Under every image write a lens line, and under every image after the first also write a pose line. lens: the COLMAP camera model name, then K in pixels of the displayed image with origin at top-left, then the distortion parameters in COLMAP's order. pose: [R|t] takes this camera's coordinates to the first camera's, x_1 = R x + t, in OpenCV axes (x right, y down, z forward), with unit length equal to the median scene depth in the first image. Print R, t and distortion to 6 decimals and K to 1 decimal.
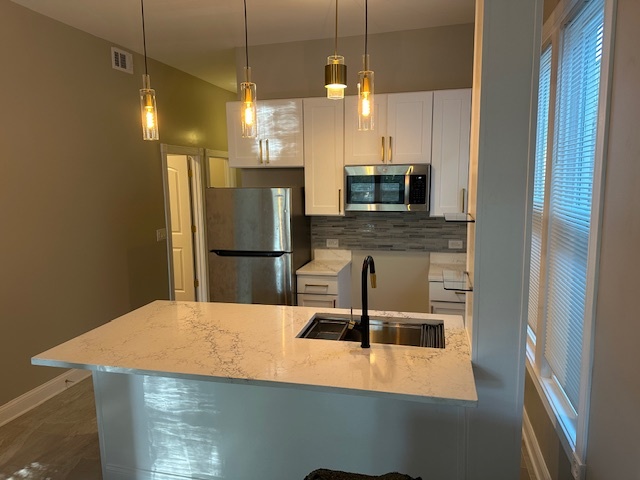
lens RADIAL K [[445.0, 0, 317.2], [0, 445.0, 237.4], [0, 0, 1]] dist [0.062231, -0.010417]
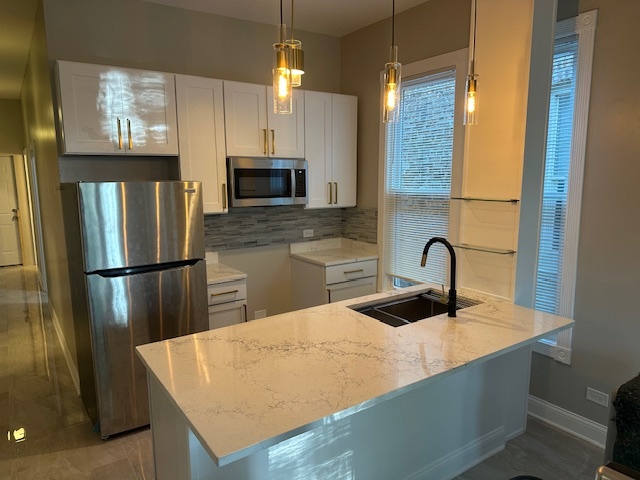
lens RADIAL K [[445.0, 0, 313.9], [0, 445.0, 243.0], [0, 0, 1]] dist [0.062231, -0.010417]
pose [[0.654683, -0.102636, 0.748903, -0.505848], [0.098254, 0.993888, 0.050319, -0.015437], [-0.749491, 0.040640, 0.660766, 0.267984]]
